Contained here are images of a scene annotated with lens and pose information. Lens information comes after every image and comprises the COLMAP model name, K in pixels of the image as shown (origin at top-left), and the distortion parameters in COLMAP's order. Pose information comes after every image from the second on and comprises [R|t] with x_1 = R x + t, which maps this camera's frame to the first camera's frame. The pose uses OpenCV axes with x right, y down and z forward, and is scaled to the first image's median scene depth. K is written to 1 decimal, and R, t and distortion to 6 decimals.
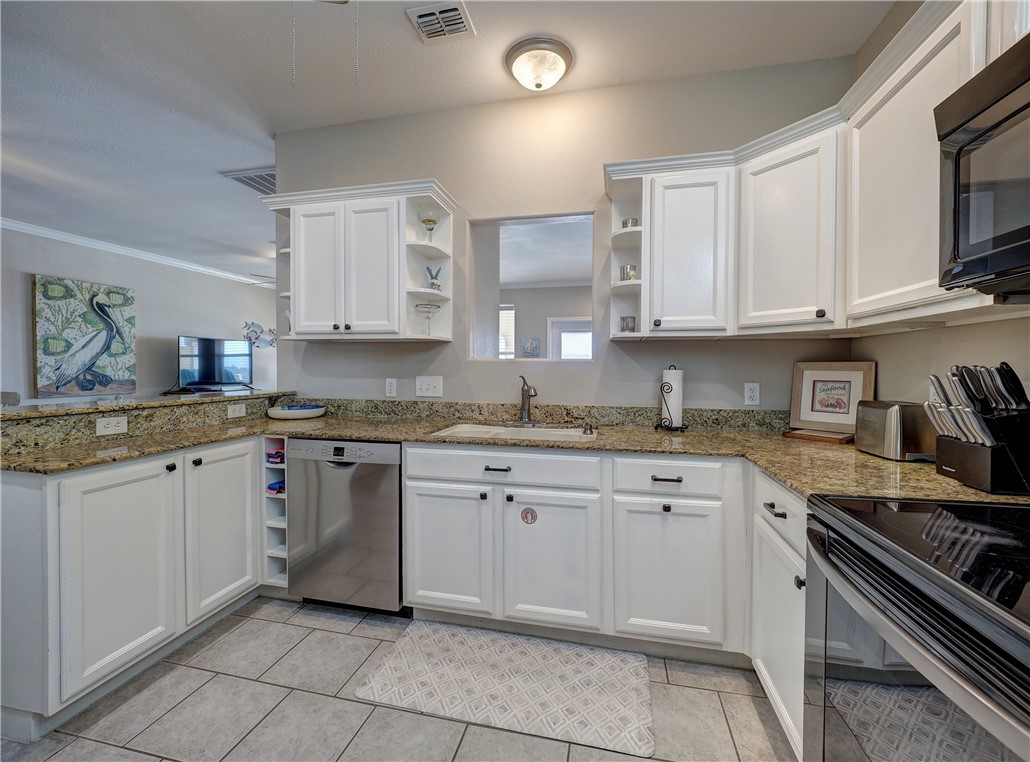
lens RADIAL K [[429.4, 0, 515.7], [0, 429.4, 376.2], [0, 0, 1]] dist [-0.005226, -0.001377]
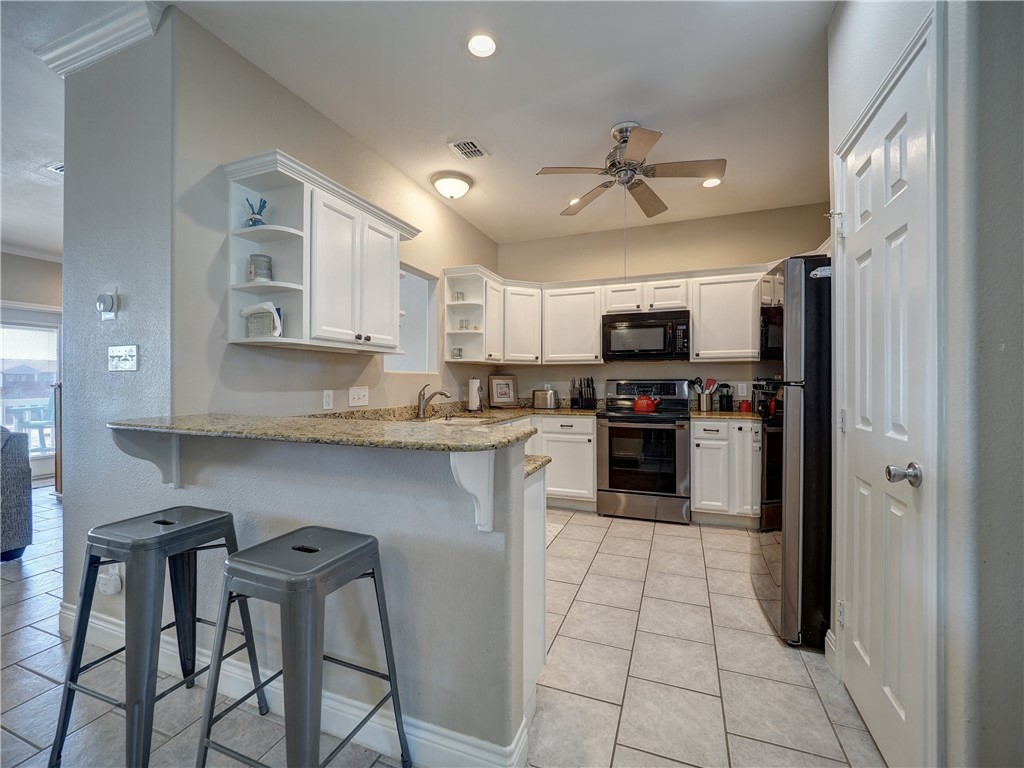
lens RADIAL K [[426.9, 0, 511.3], [0, 426.9, 380.7], [0, 0, 1]] dist [-0.005226, -0.001377]
pose [[0.155838, -0.006507, 0.987761, -1.552942], [0.021964, 0.999754, 0.003121, -0.012811], [-0.987538, 0.021209, 0.155943, 0.595931]]
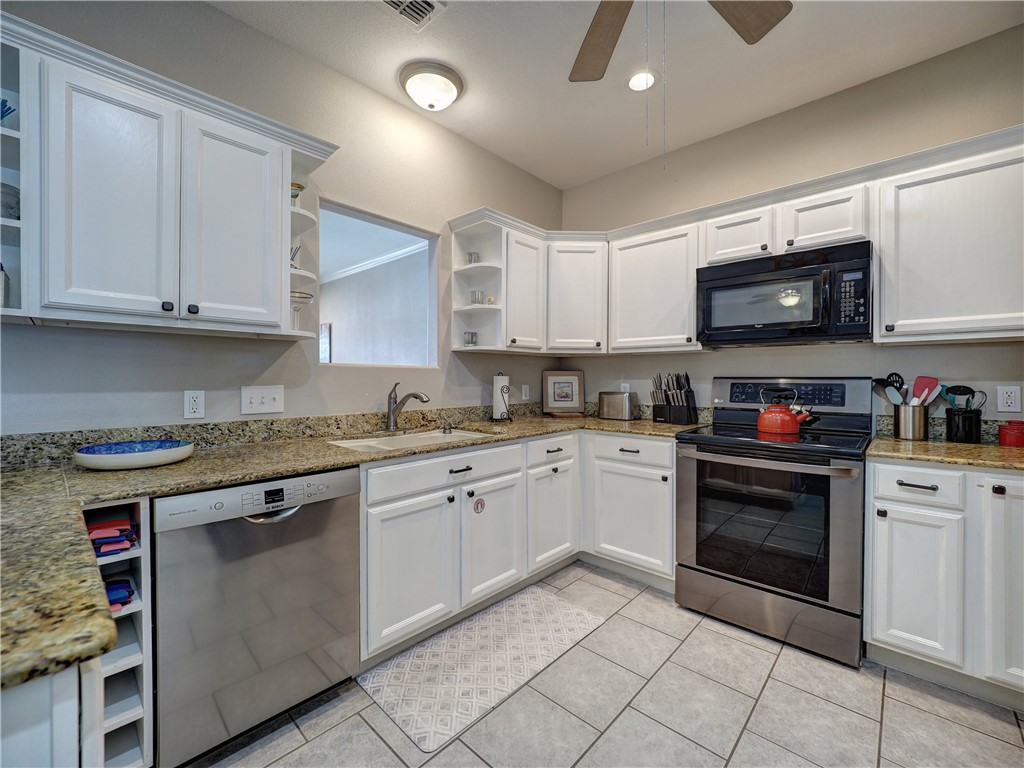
lens RADIAL K [[426.9, 0, 513.9], [0, 426.9, 381.1], [0, 0, 1]] dist [-0.005226, -0.001377]
pose [[0.505567, -0.012962, 0.862690, -0.809126], [0.017566, 0.999835, 0.004729, -0.004860], [-0.862608, 0.012764, 0.505711, 0.322542]]
